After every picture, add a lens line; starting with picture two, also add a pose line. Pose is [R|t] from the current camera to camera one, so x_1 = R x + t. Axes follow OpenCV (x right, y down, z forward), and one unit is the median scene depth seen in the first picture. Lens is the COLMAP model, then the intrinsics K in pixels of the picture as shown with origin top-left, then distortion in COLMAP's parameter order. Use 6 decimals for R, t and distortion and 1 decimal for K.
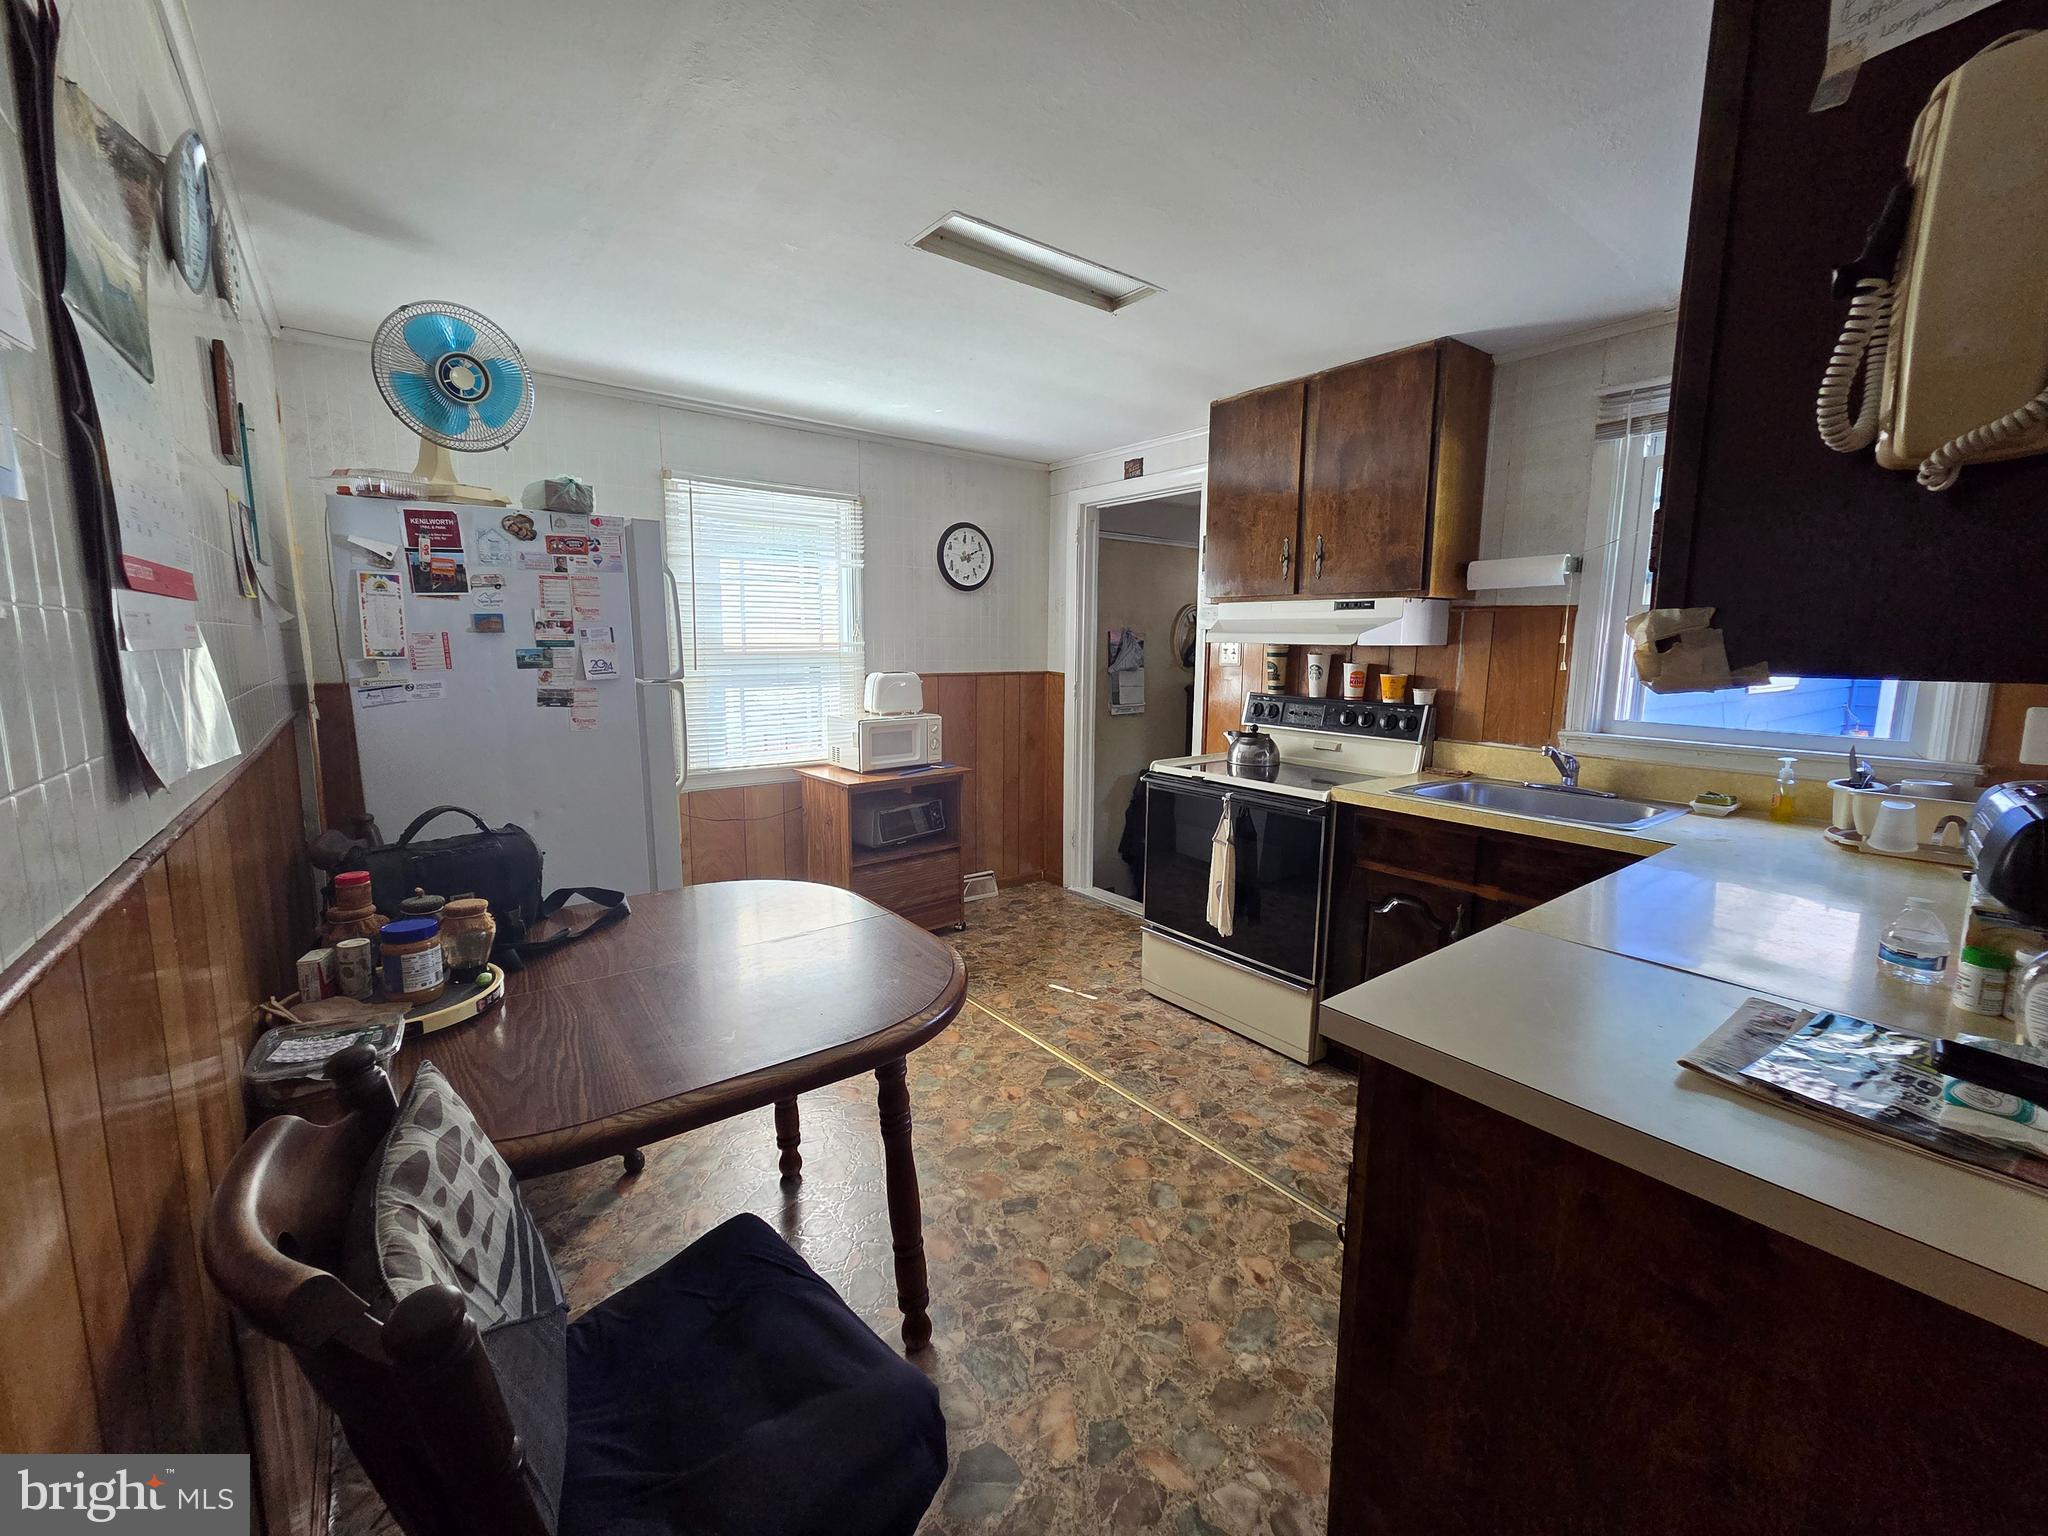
lens RADIAL K [[839.0, 0, 1033.8], [0, 839.0, 755.6], [0, 0, 1]] dist [0.000311, -0.000196]
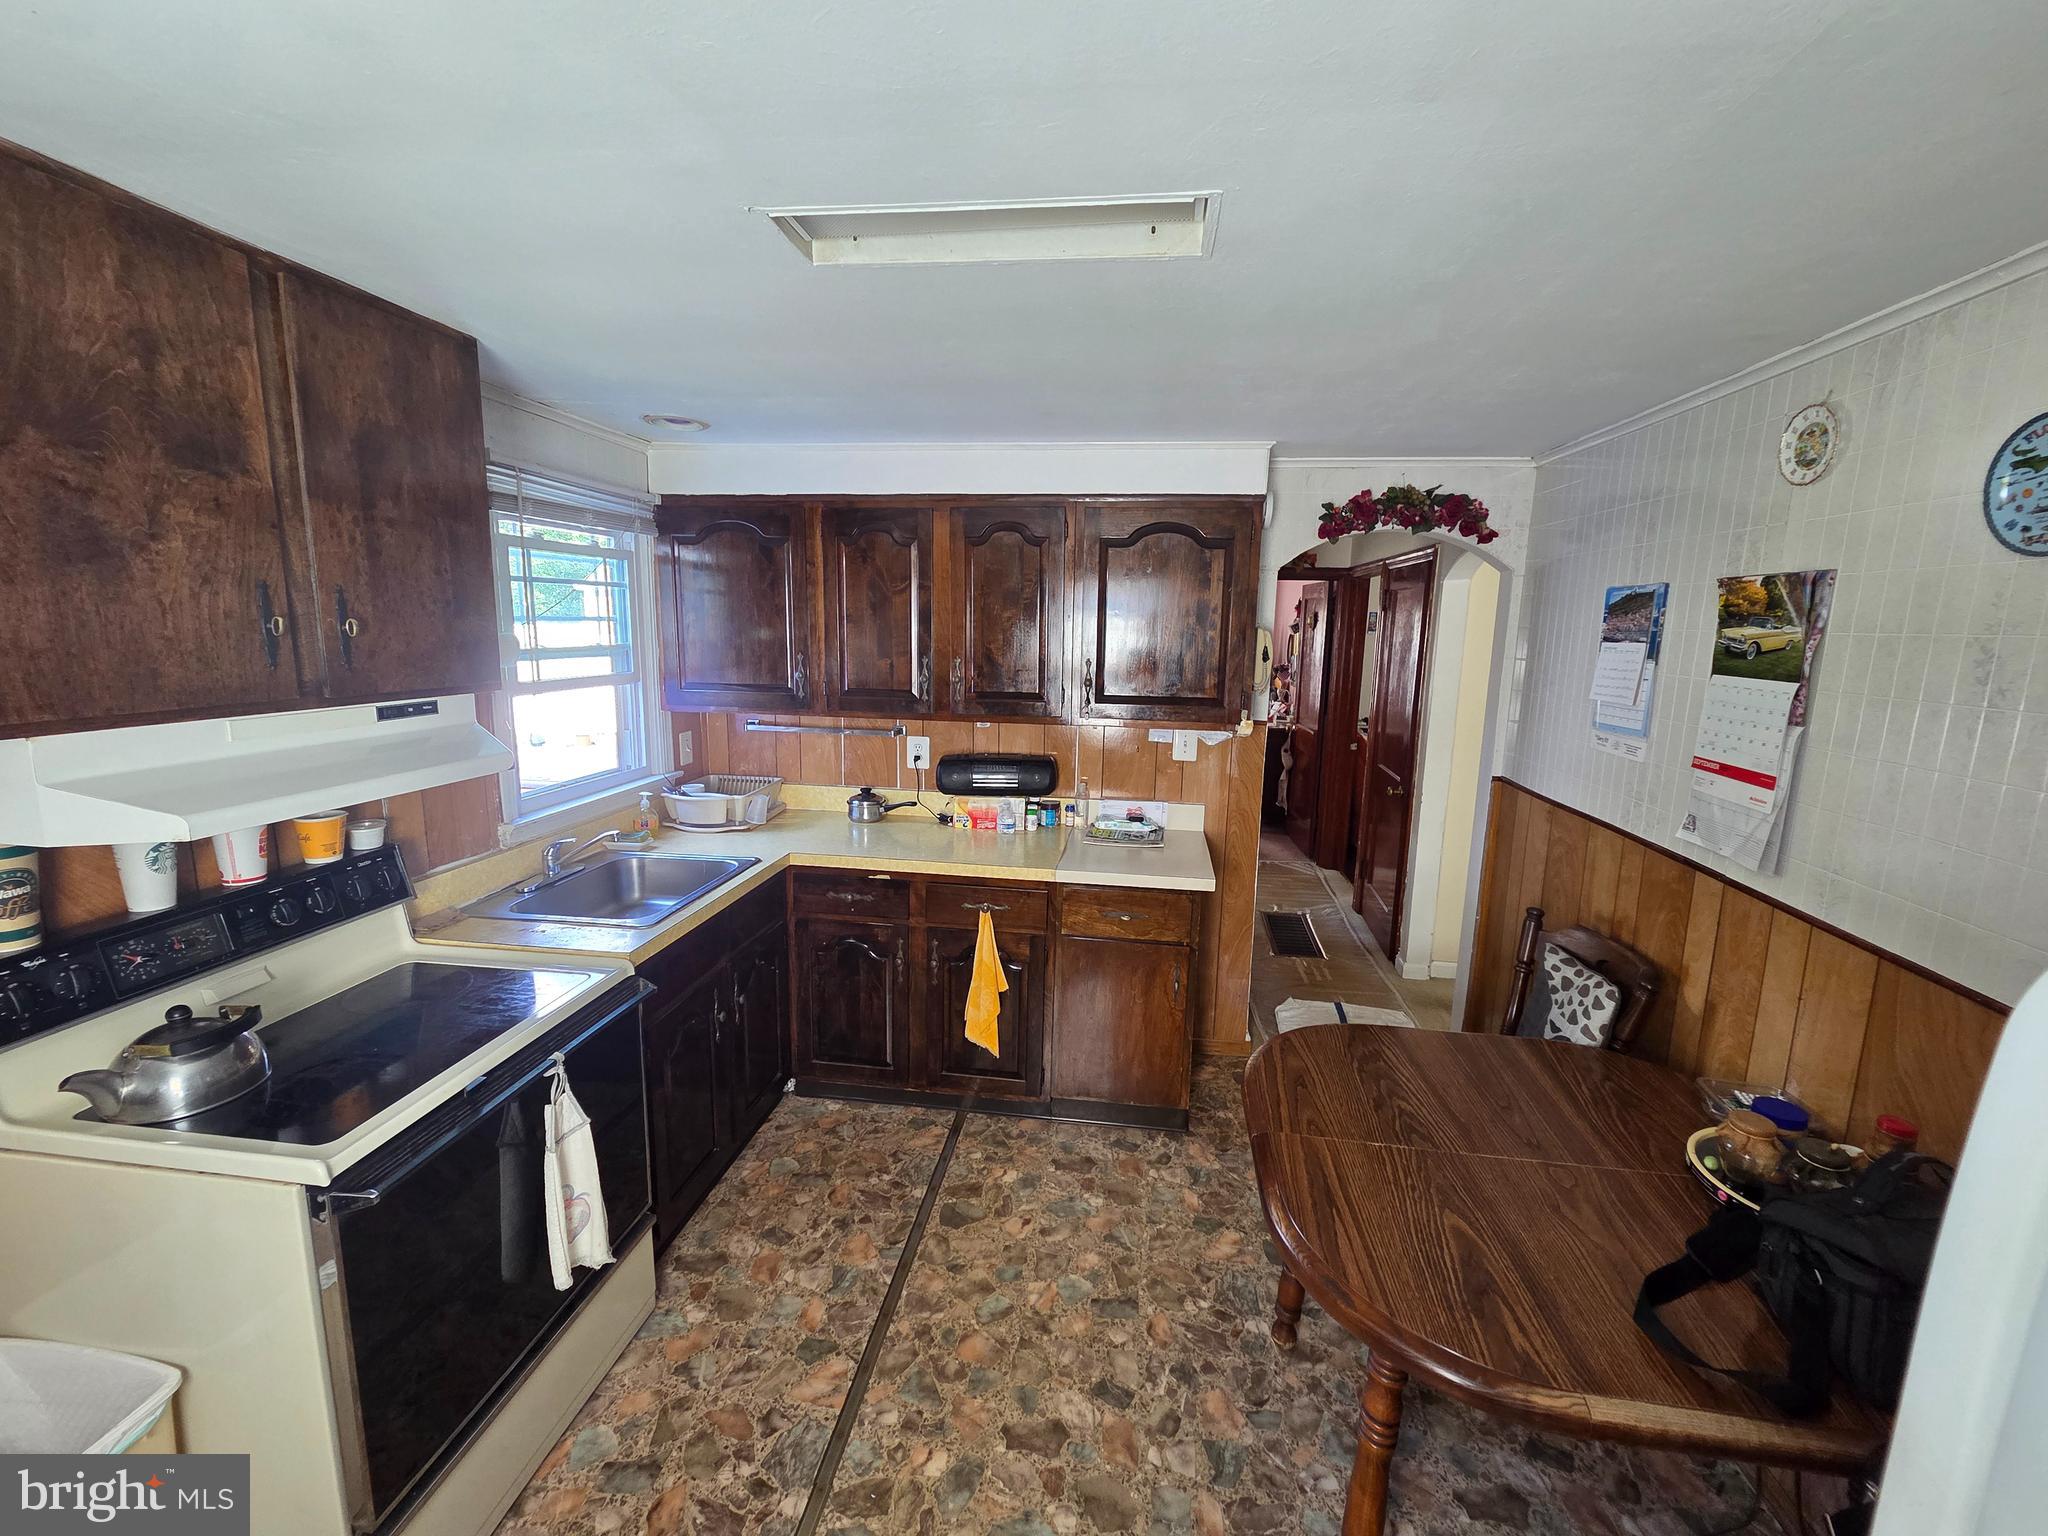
lens RADIAL K [[839.0, 0, 1036.9], [0, 839.0, 767.8], [0, 0, 1]] dist [0.000311, -0.000196]
pose [[-0.701987, -0.147425, 0.696764, -0.515550], [0.068898, 0.959694, 0.272471, -0.390861], [-0.708849, 0.239277, -0.663536, 1.561114]]
